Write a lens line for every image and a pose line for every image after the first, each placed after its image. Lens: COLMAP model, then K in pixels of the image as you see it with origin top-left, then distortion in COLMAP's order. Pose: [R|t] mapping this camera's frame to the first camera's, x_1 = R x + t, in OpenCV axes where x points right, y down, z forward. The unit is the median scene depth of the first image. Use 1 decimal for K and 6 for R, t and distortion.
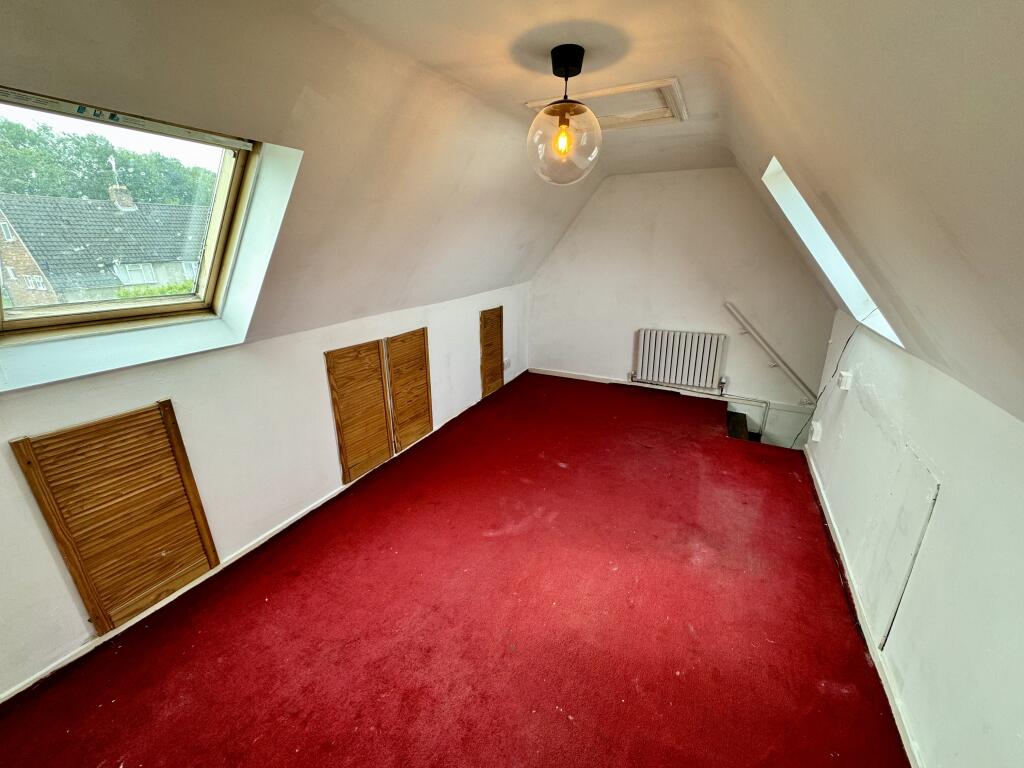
lens RADIAL K [[408.9, 0, 512.0], [0, 408.9, 384.0], [0, 0, 1]] dist [-0.003161, 0.000190]
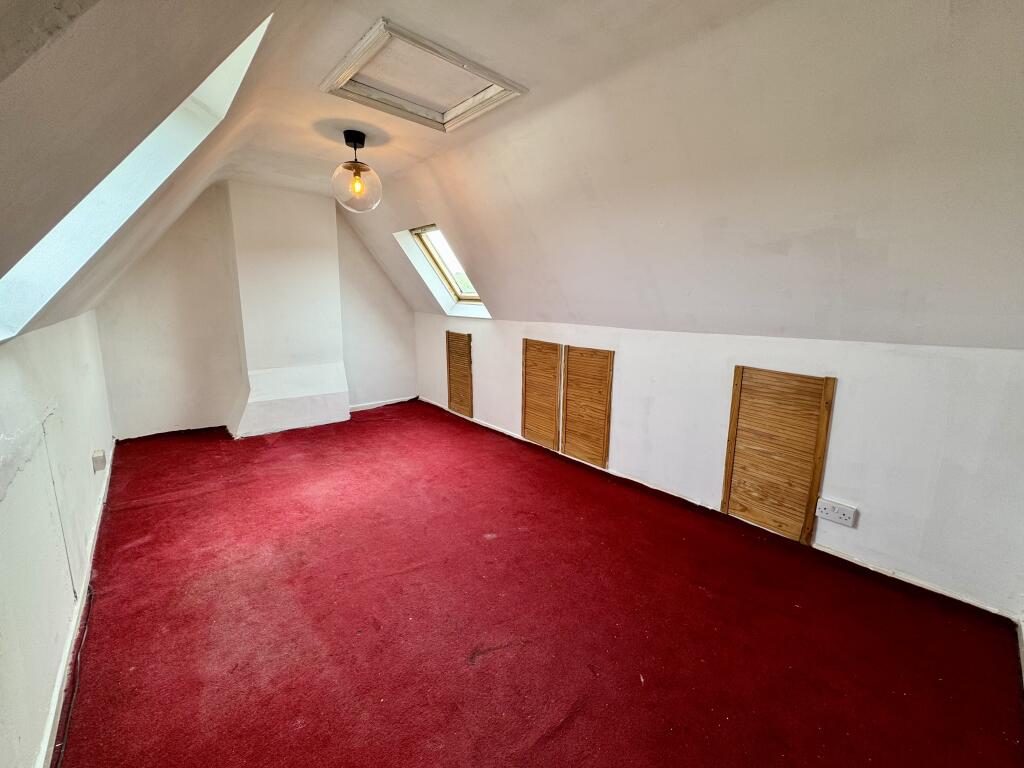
lens RADIAL K [[408.9, 0, 512.0], [0, 408.9, 384.0], [0, 0, 1]] dist [-0.003161, 0.000190]
pose [[-0.364272, 0.187540, -0.912214, 0.876743], [-0.318295, 0.895457, 0.311199, -0.351531], [0.875211, 0.403714, -0.266497, 1.329378]]
